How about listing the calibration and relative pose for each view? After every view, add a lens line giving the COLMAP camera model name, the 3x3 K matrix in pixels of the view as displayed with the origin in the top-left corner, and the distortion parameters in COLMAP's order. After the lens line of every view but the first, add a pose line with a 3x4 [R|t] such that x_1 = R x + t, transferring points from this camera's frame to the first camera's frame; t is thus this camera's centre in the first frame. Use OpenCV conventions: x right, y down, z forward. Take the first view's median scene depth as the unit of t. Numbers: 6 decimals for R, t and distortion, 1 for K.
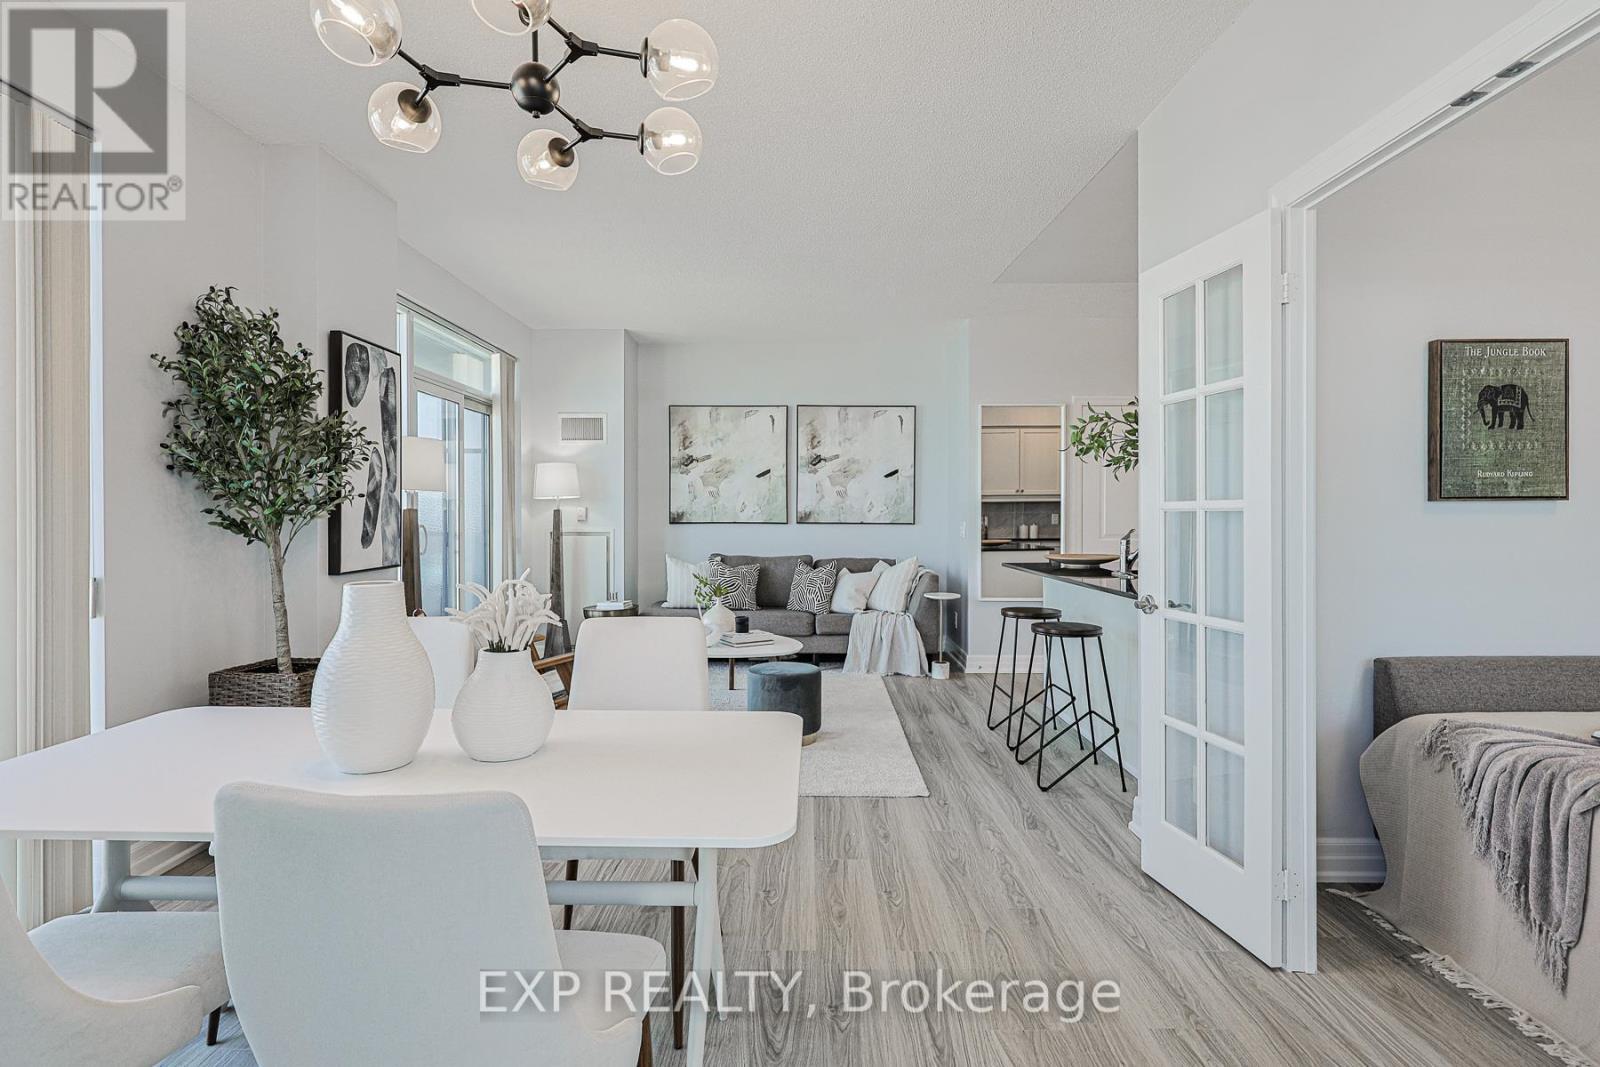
lens RADIAL K [[811.0, 0, 806.2], [0, 811.0, 515.2], [0, 0, 1]] dist [0.001060, 0.000017]
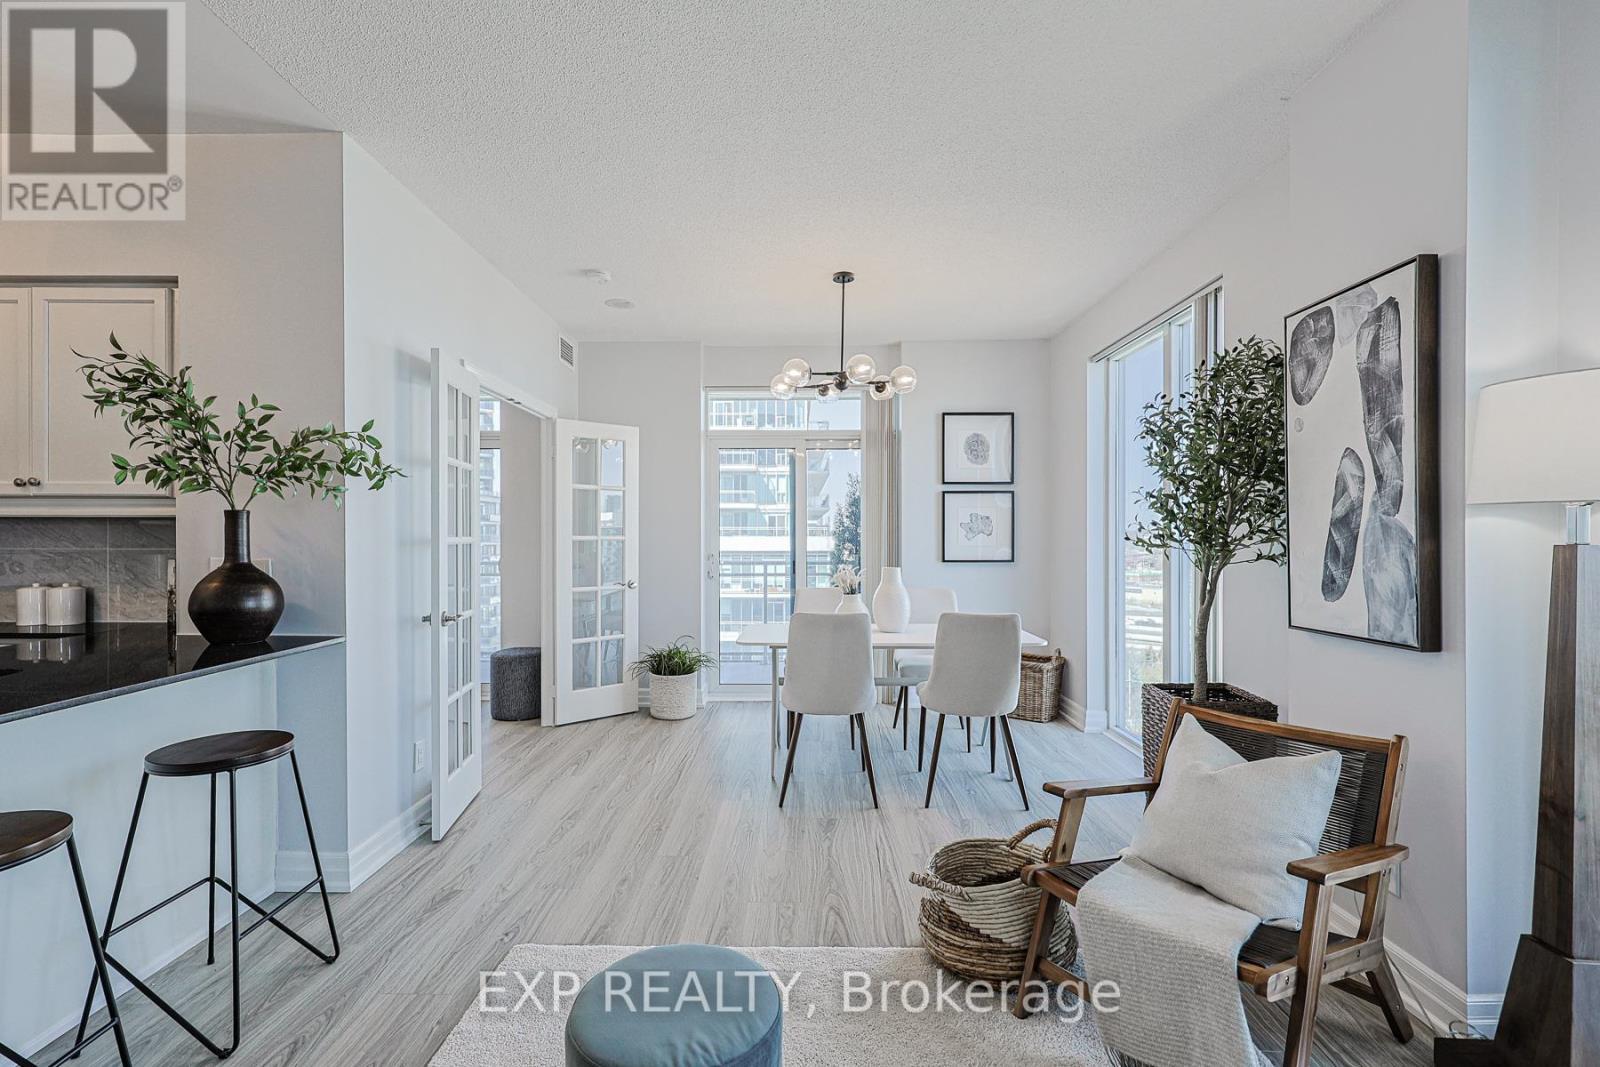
lens RADIAL K [[717.0, 0, 791.1], [0, 717.0, 540.7], [0, 0, 1]] dist [0.000128, -0.000212]
pose [[-0.999895, 0.000409, 0.014505, -0.094488], [0.000517, 0.999972, 0.007436, -0.014202], [-0.014501, 0.007443, -0.999867, 1.527261]]
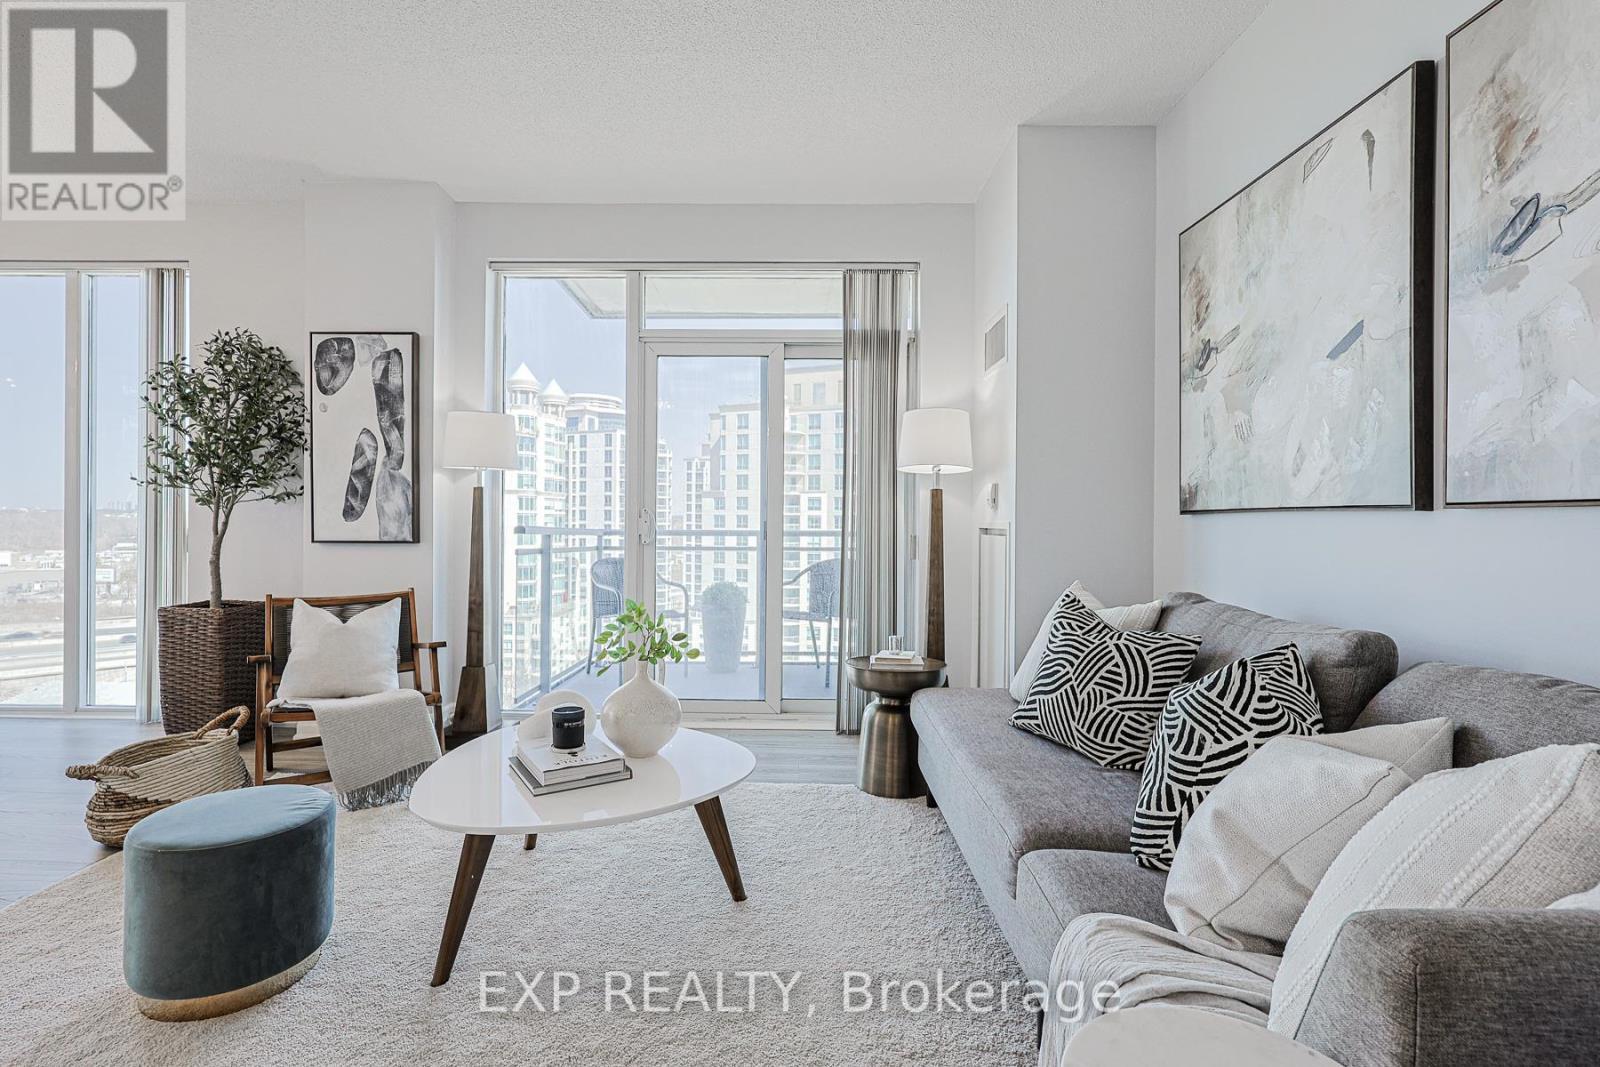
lens RADIAL K [[750.5, 0, 774.7], [0, 750.5, 525.8], [0, 0, 1]] dist [0.002045, 0.000304]
pose [[-0.025542, 0.003460, -0.999668, 0.433899], [-0.012107, 0.999920, 0.003770, 0.033760], [0.999600, 0.012199, -0.025498, 1.519500]]
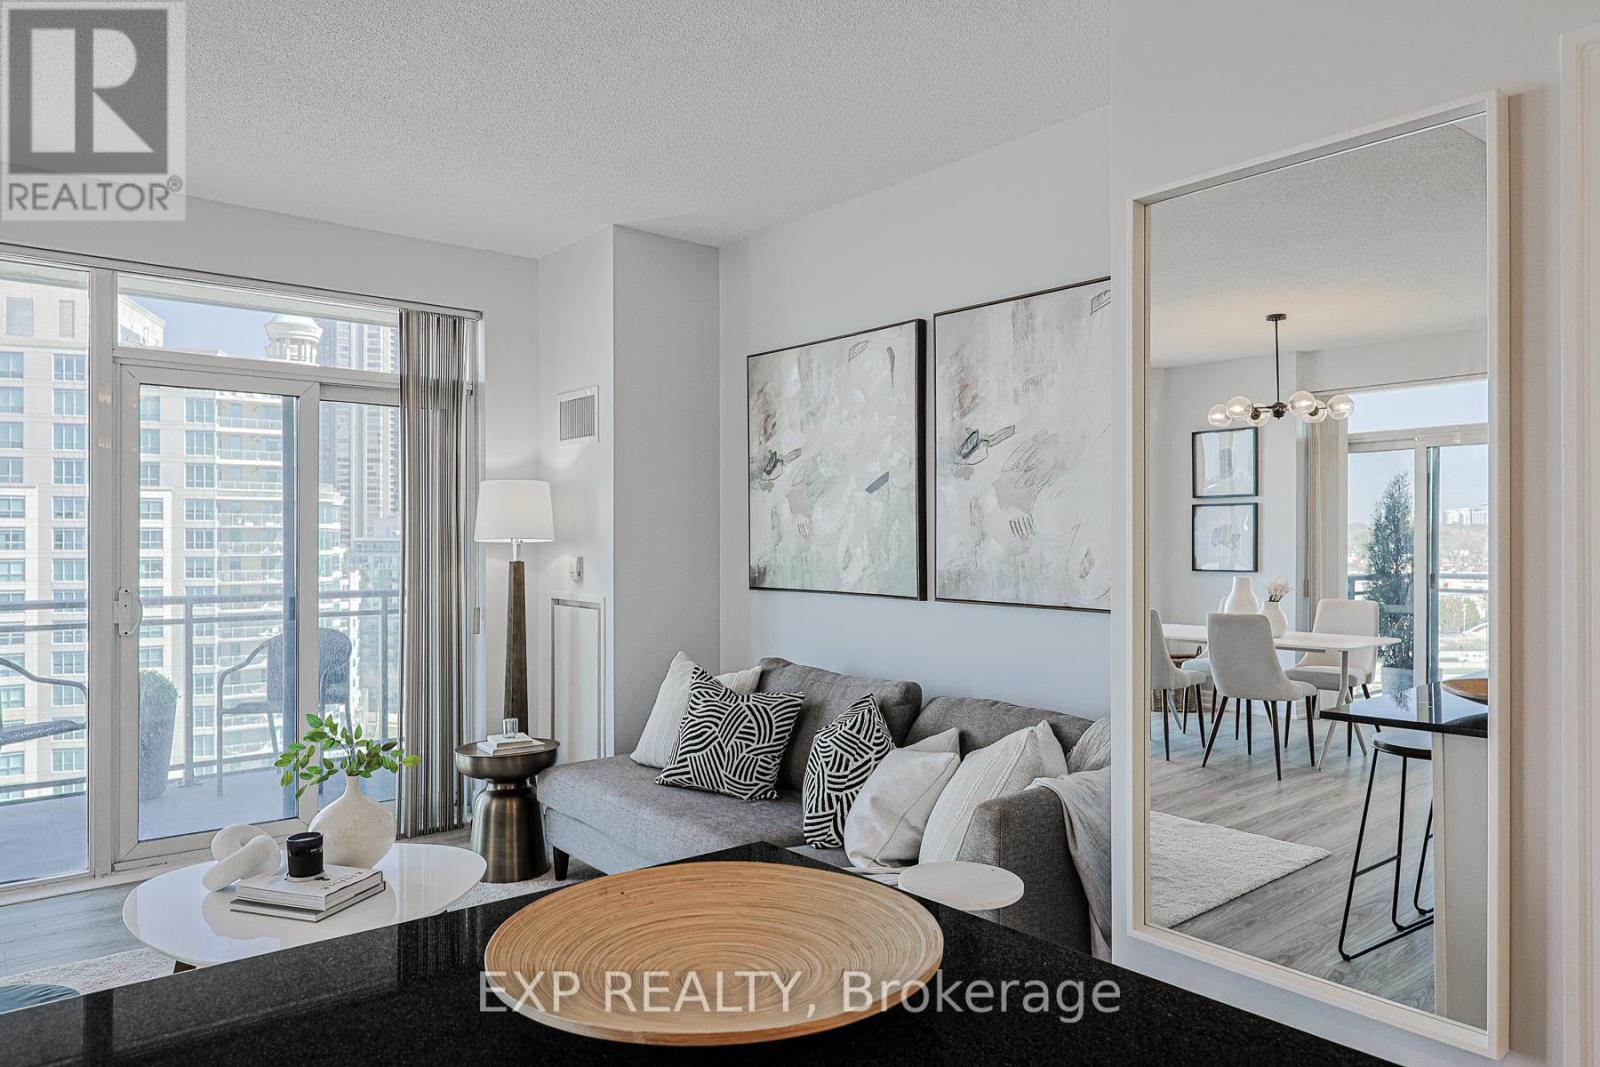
lens RADIAL K [[1048.5, 0, 800.0], [0, 1048.5, 533.5], [0, 0, 1]] dist [0.001200, -0.000717]
pose [[0.632665, -0.003064, -0.774419, 0.683397], [-0.004175, 0.999964, -0.007368, -0.037276], [0.774414, 0.007895, 0.632630, 1.159067]]
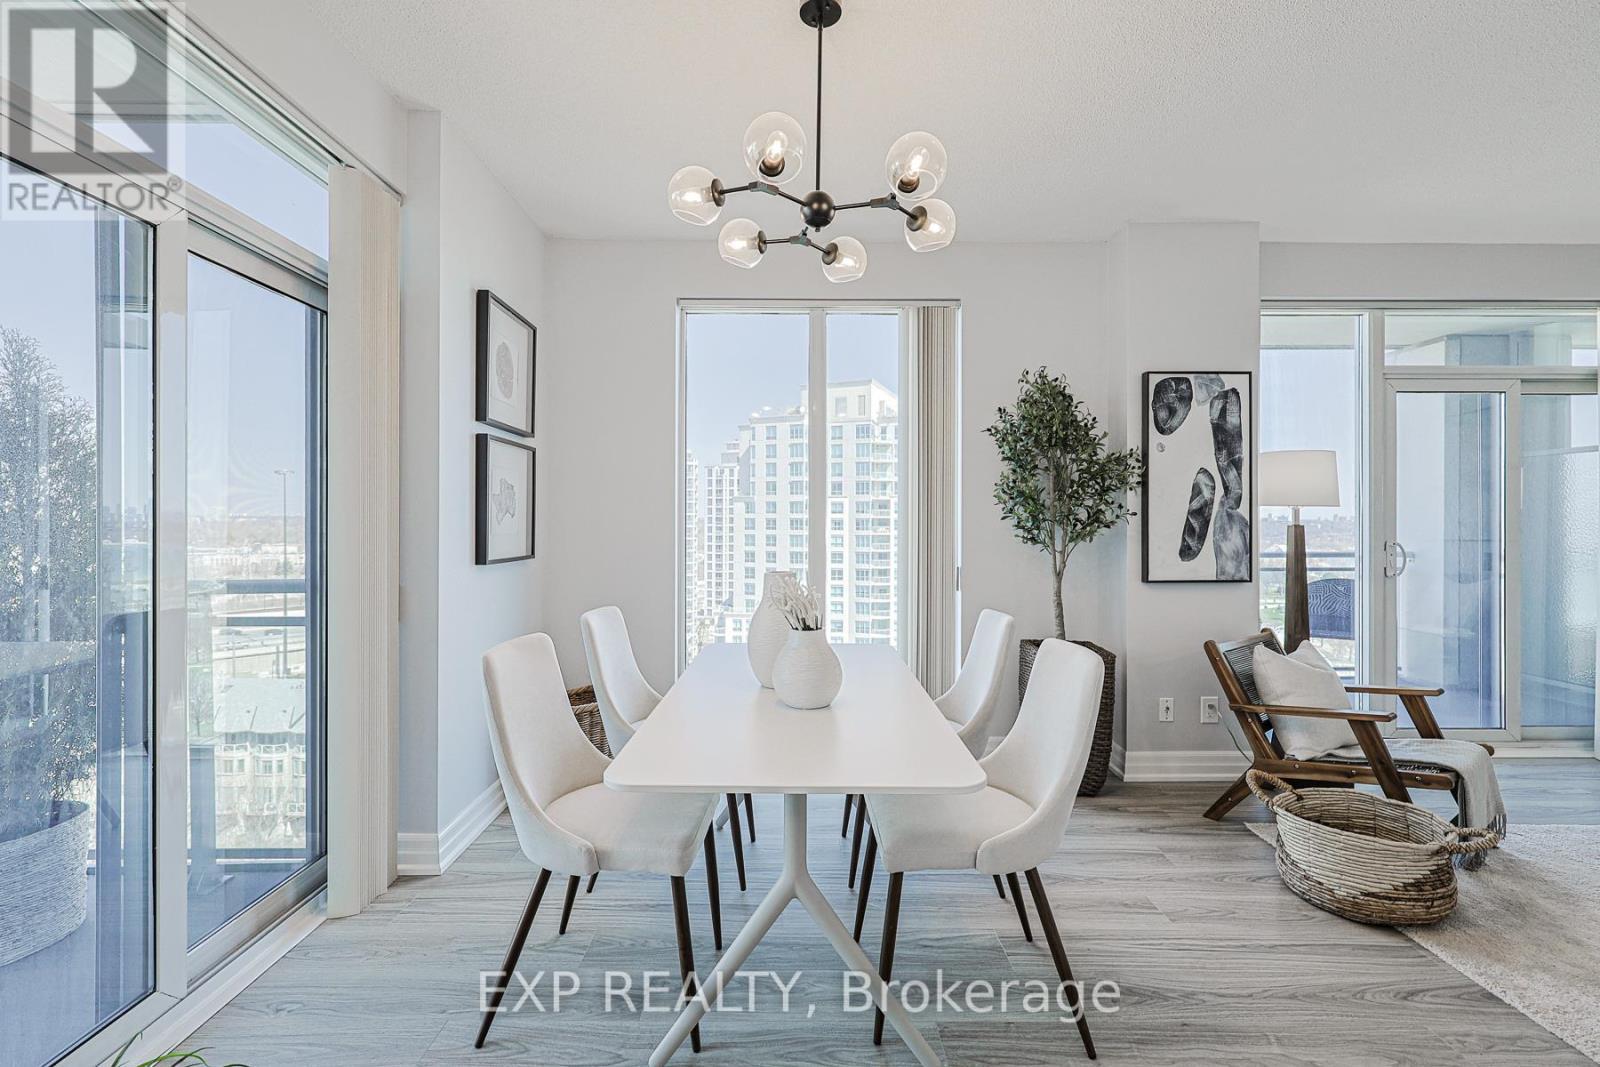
lens RADIAL K [[681.9, 0, 792.9], [0, 681.9, 523.0], [0, 0, 1]] dist [0.002300, 0.000230]
pose [[0.002945, -0.001466, -0.999995, 0.358256], [-0.006046, 0.999981, -0.001484, -0.005970], [0.999977, 0.006050, 0.002937, 0.441892]]
